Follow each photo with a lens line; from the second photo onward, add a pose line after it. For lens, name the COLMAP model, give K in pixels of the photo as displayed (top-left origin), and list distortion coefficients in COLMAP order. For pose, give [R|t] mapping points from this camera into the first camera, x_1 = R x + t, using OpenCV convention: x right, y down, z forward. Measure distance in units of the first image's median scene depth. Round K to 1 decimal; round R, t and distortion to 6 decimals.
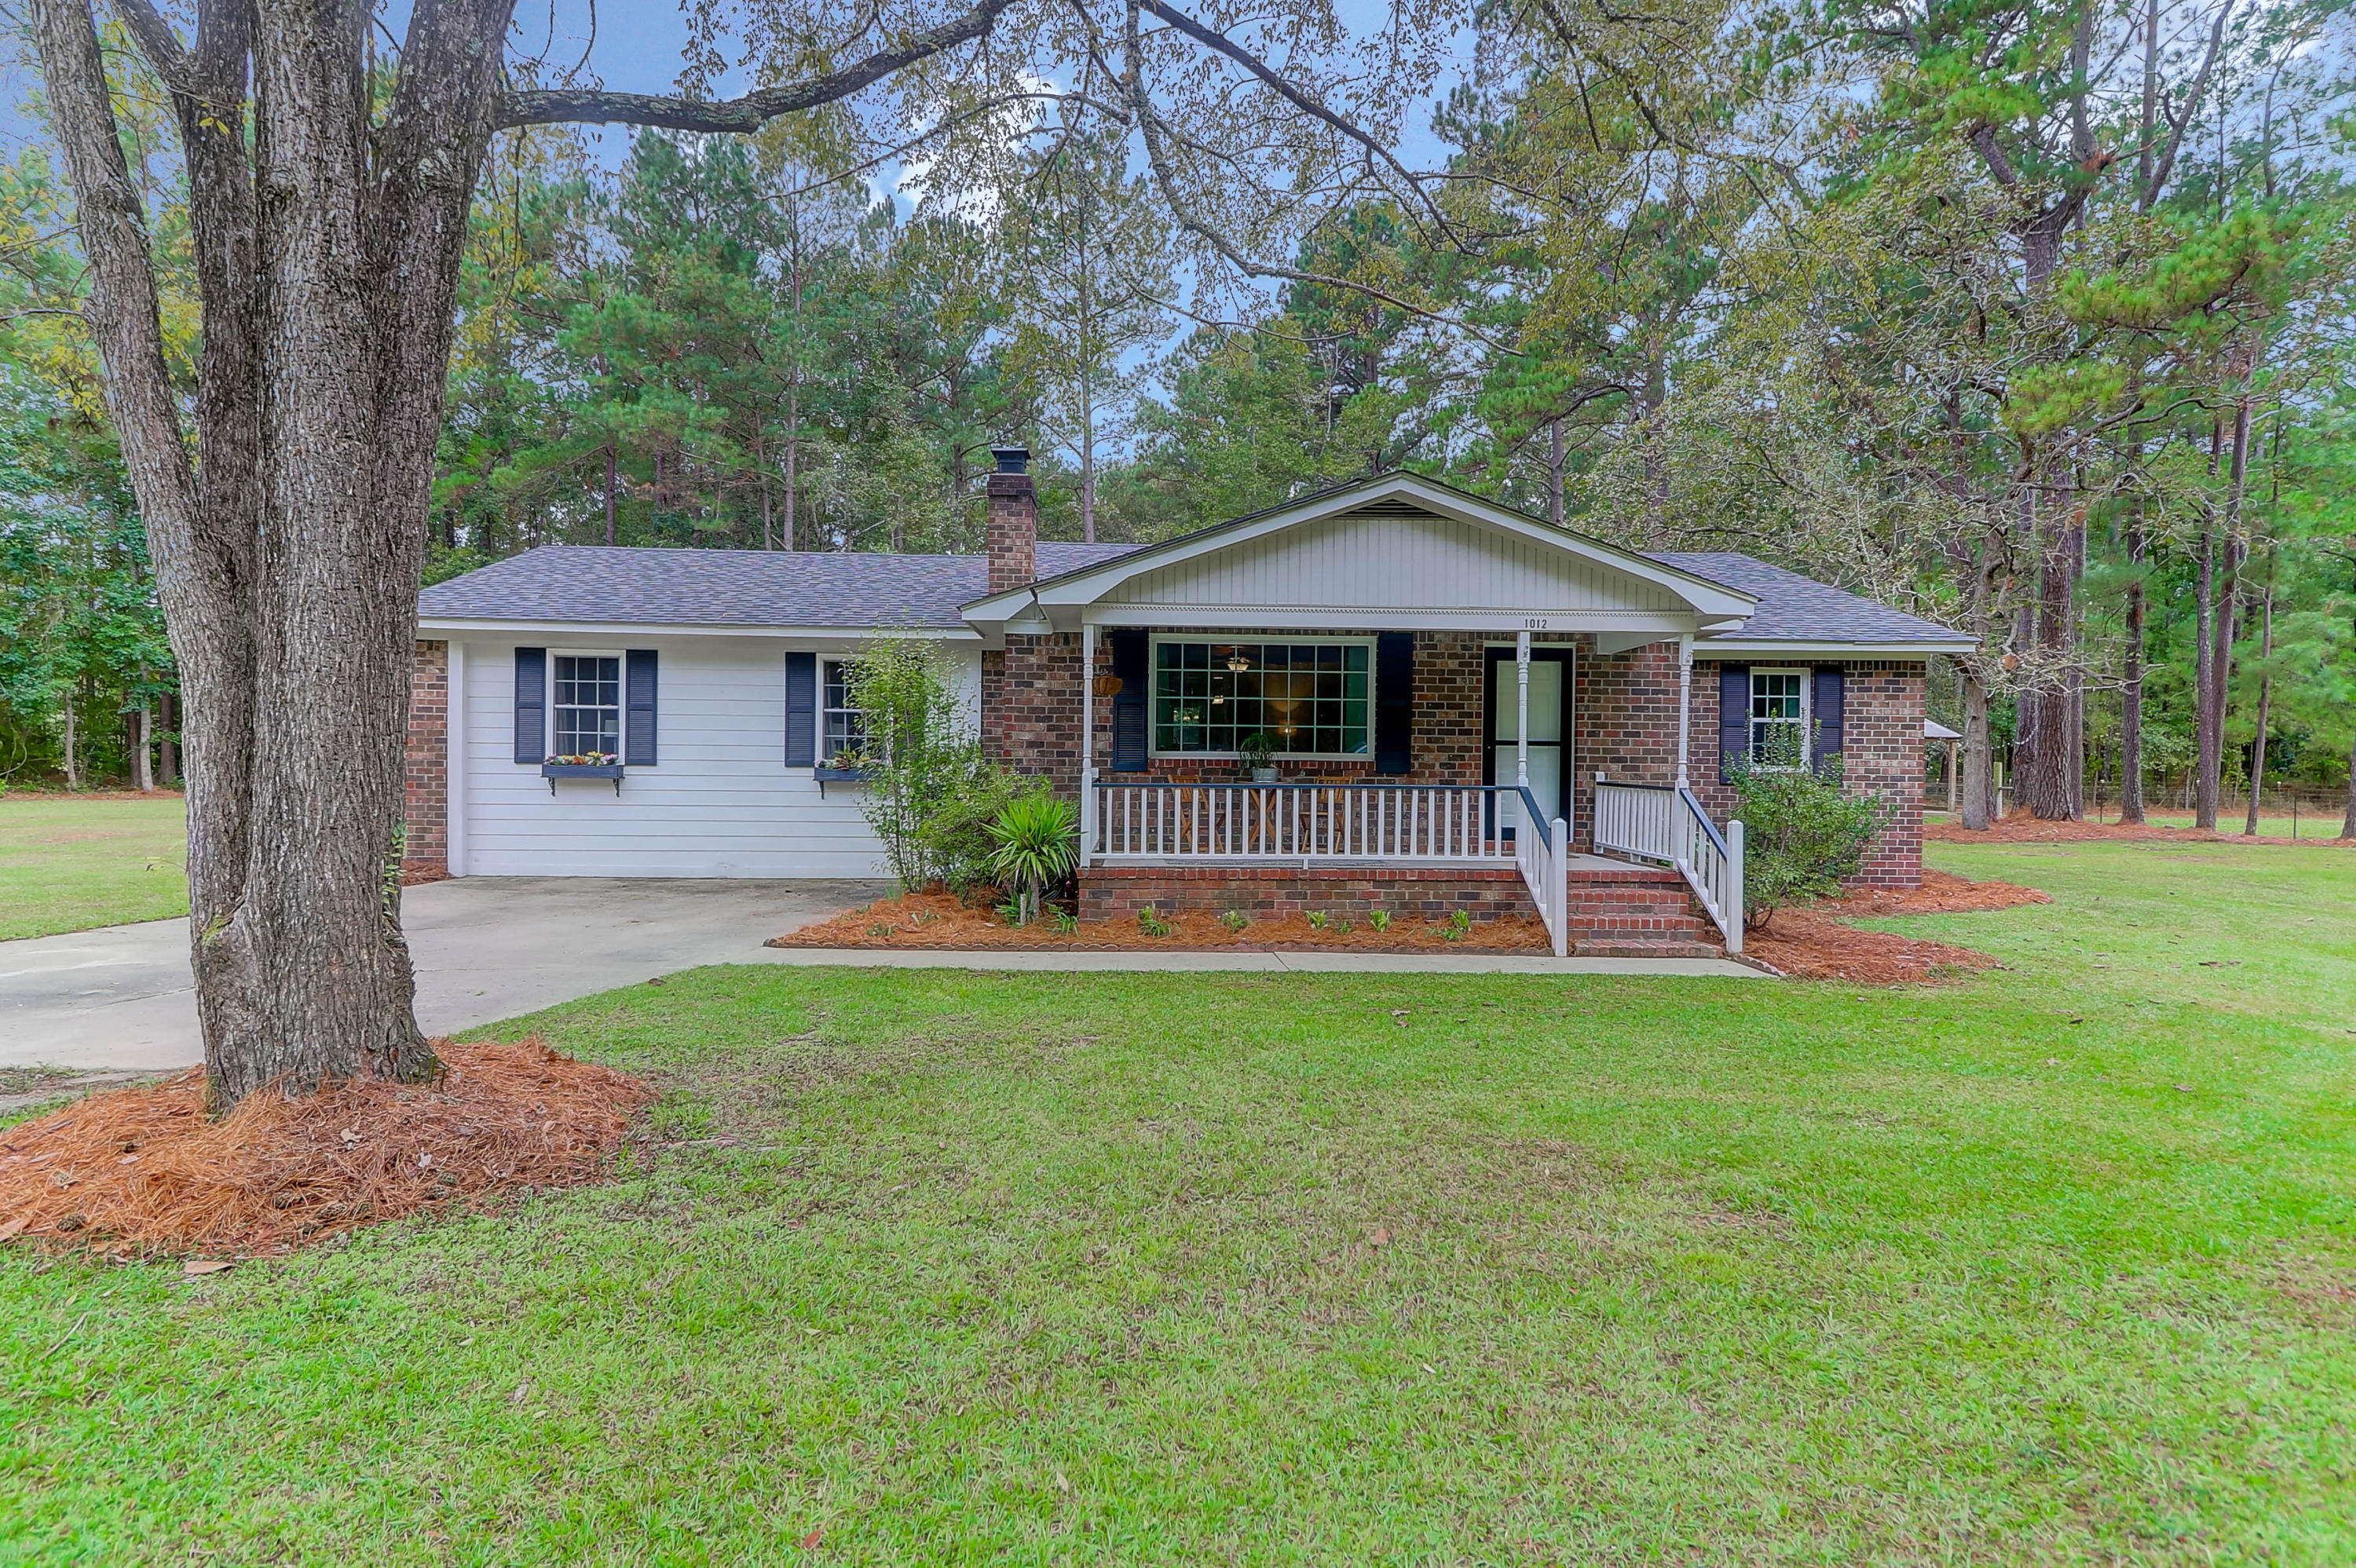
lens RADIAL K [[1259.0, 0, 1174.0], [0, 1259.0, 769.4], [0, 0, 1]] dist [0.000511, 0.017369]
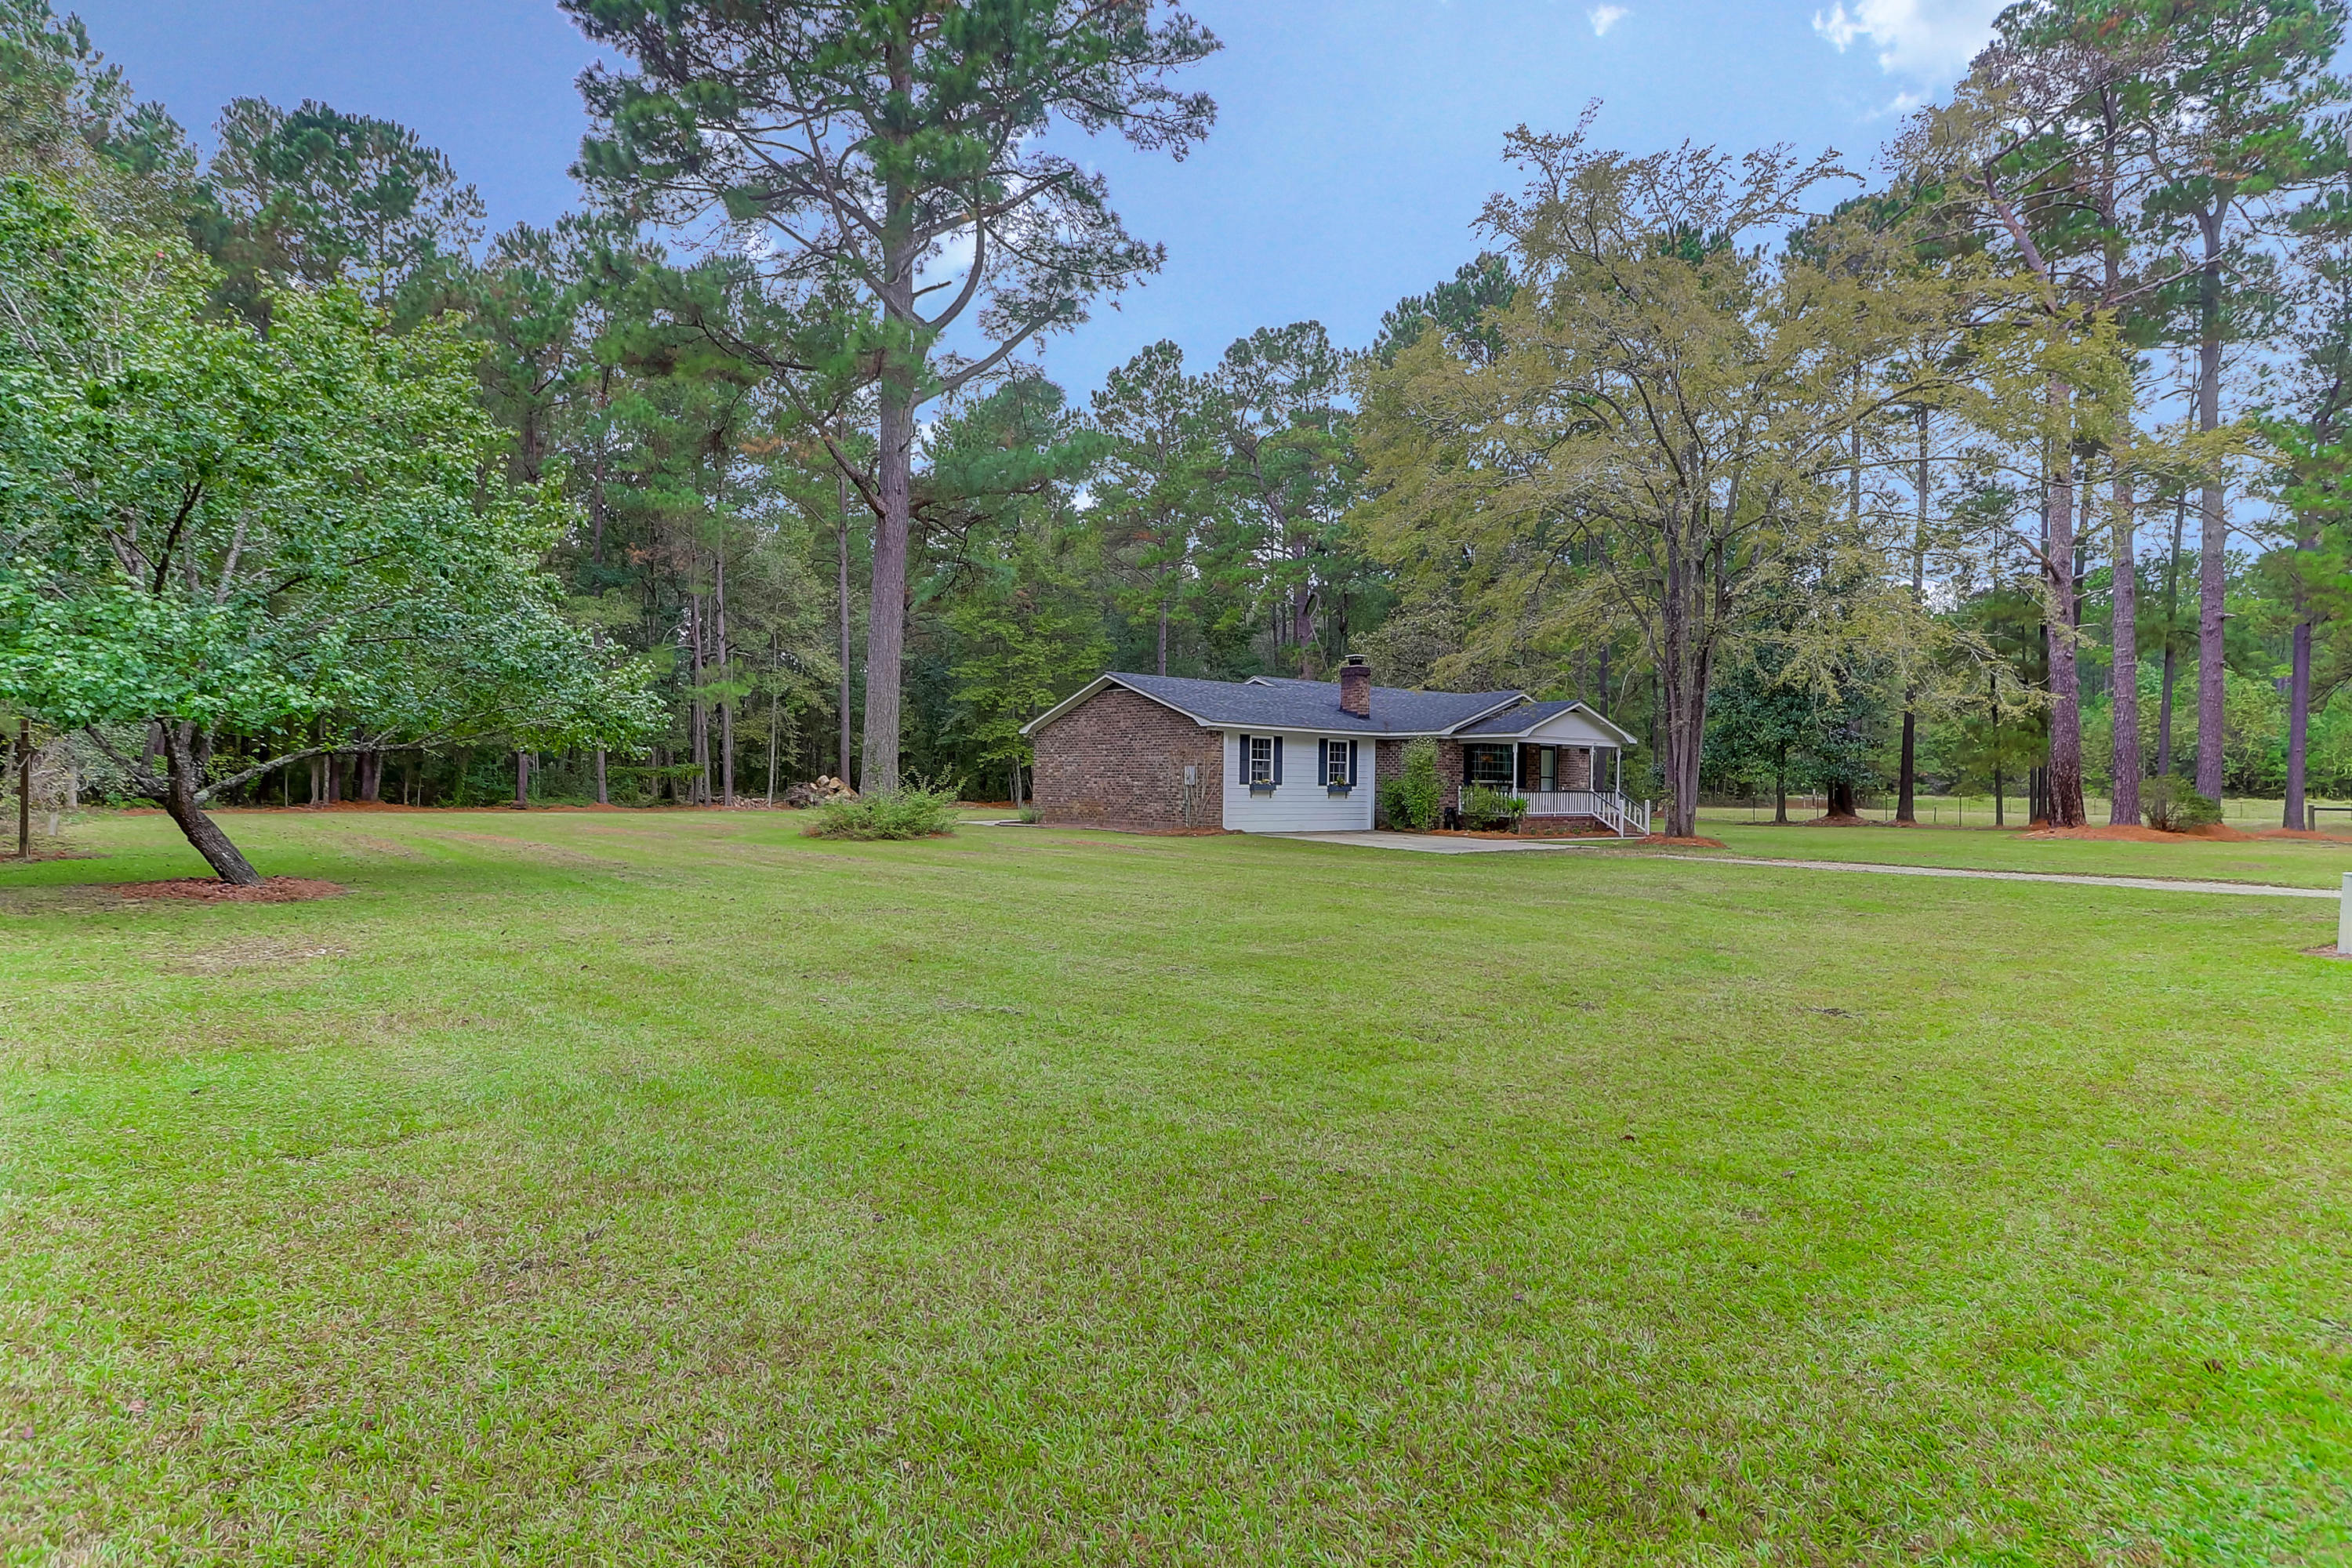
lens RADIAL K [[1257.0, 0, 1172.0], [0, 1257.0, 769.4], [0, 0, 1]] dist [0.000511, 0.017369]
pose [[0.792847, 0.007125, 0.609380, -2.283599], [-0.000472, 0.999939, -0.011078, -0.006927], [-0.609421, 0.008496, 0.792801, -0.852750]]
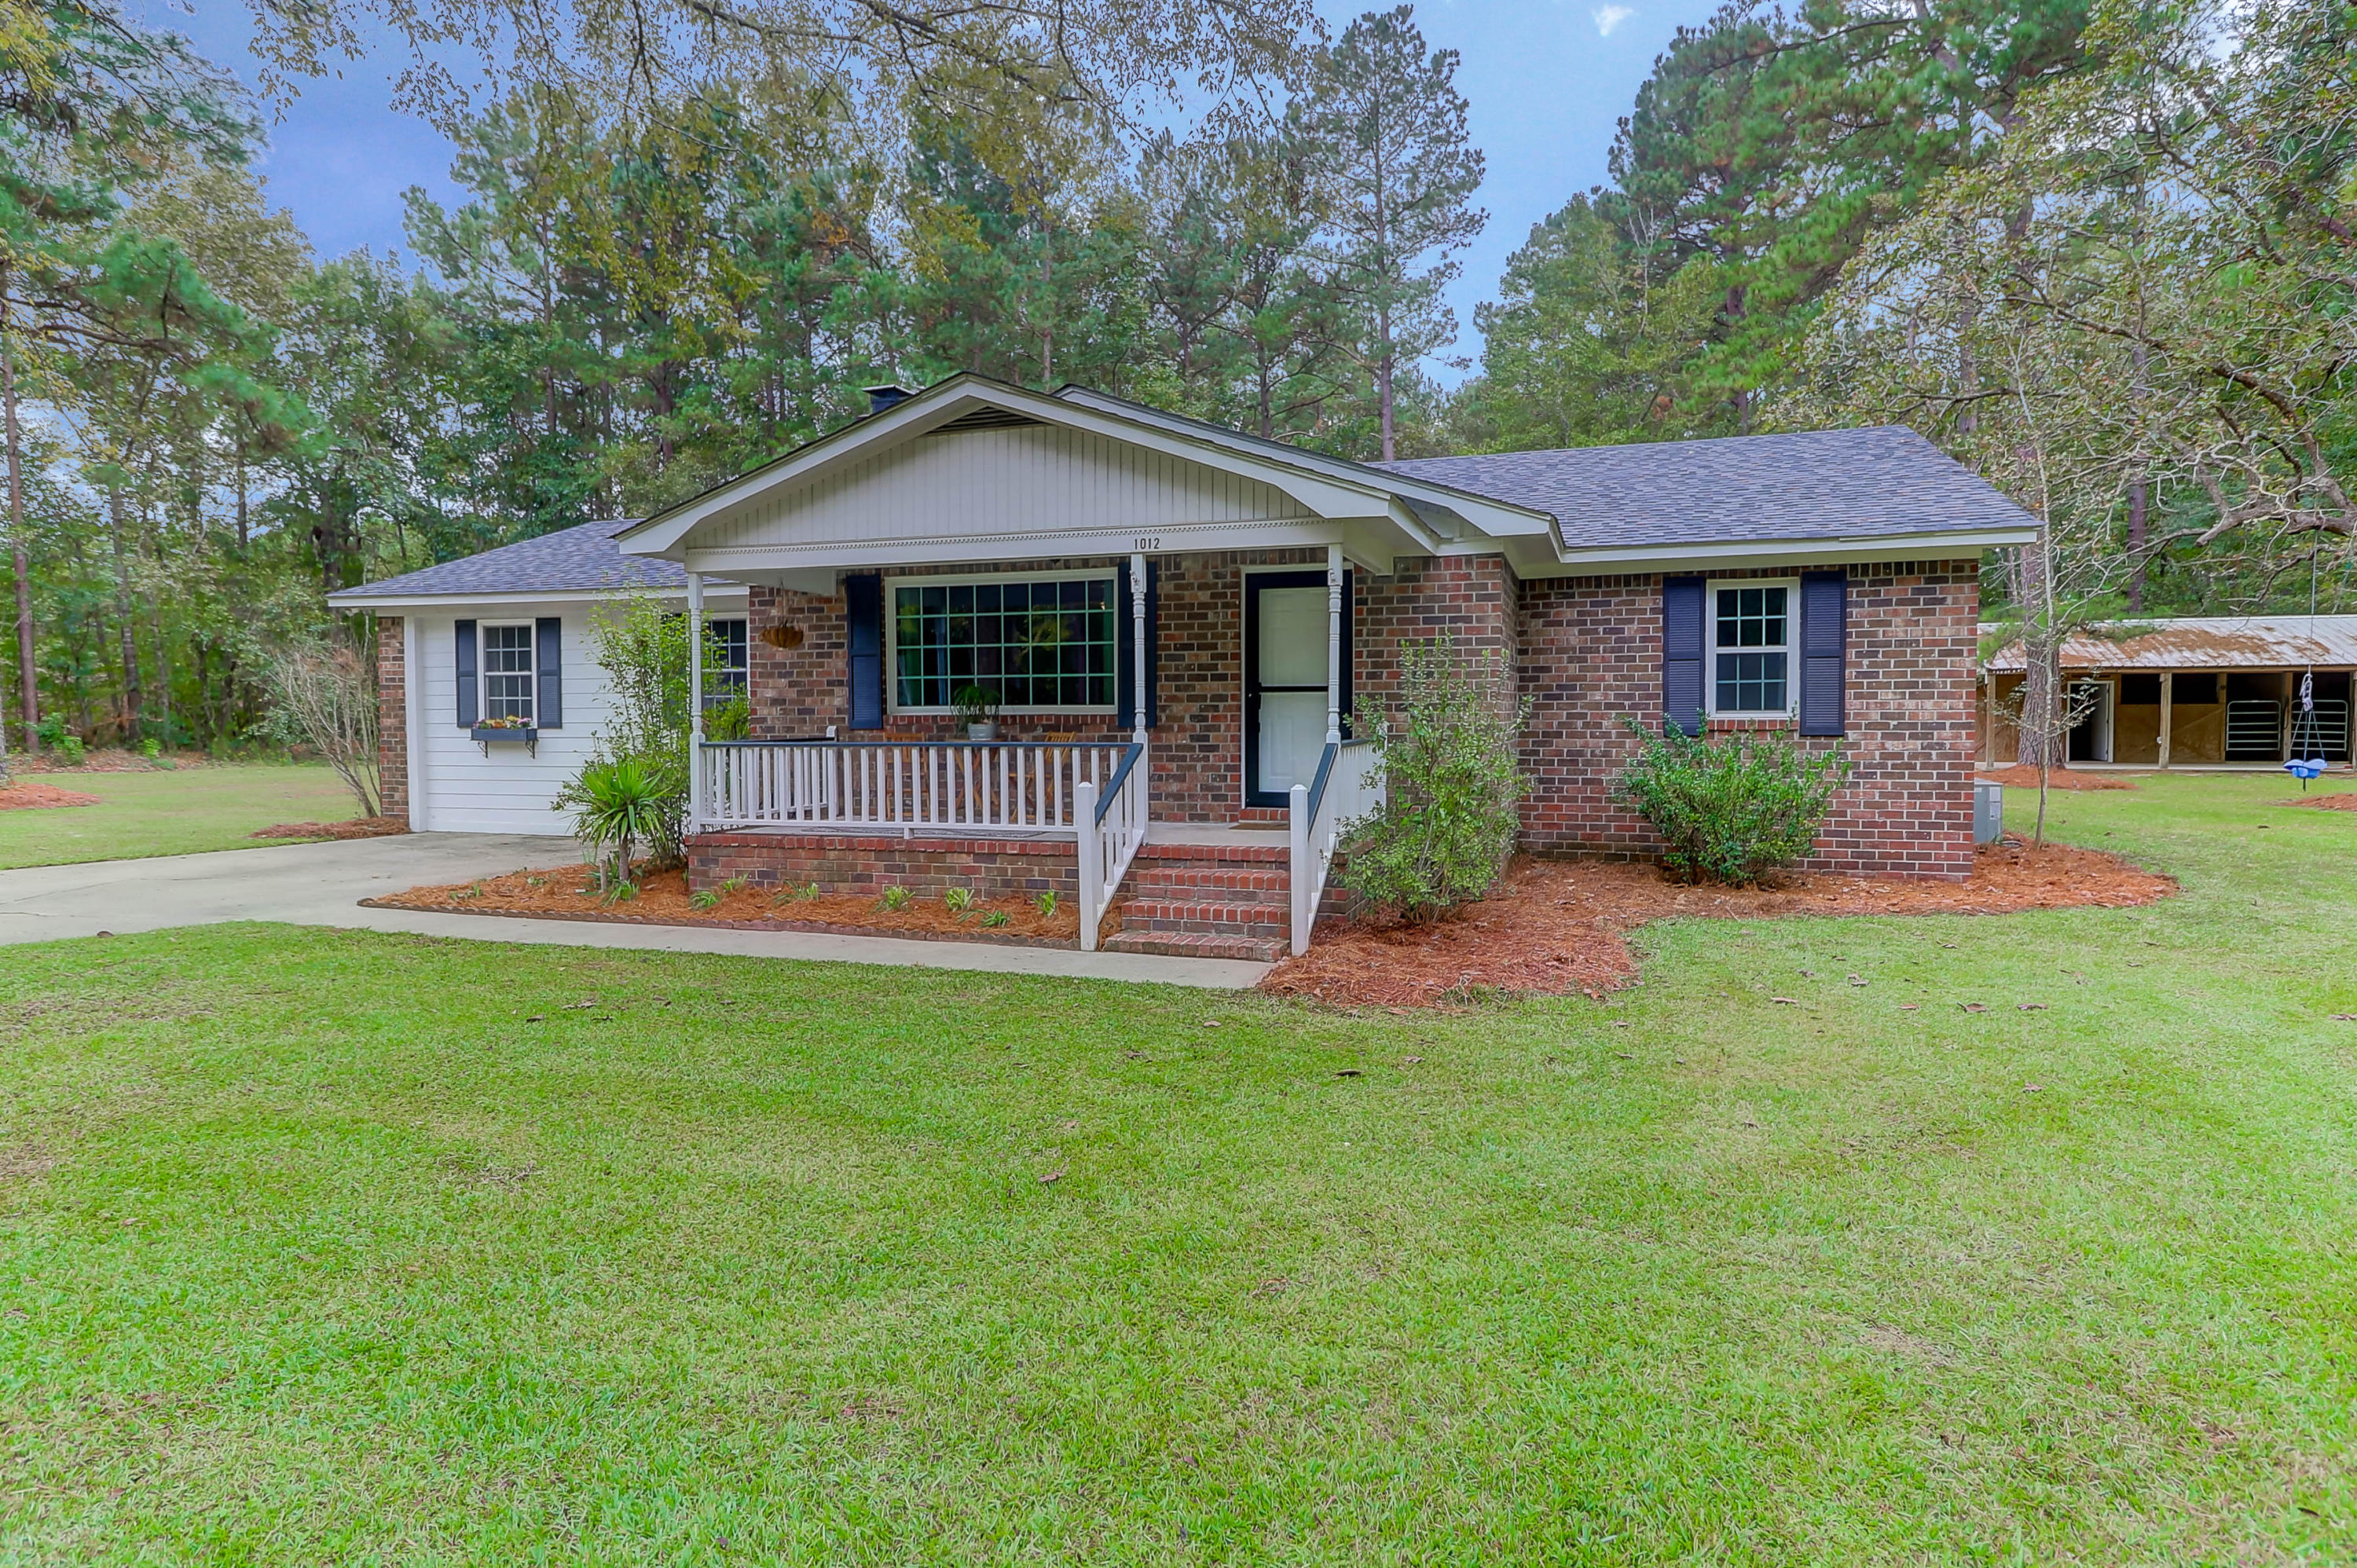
lens RADIAL K [[1343.4, 0, 1181.7], [0, 1343.4, 759.7], [0, 0, 1]] dist [0.006354, -0.000816]
pose [[0.935563, -0.003556, -0.353143, 0.519222], [0.012655, 0.999645, 0.023460, 0.003592], [0.352934, -0.026418, 0.935275, 0.160072]]
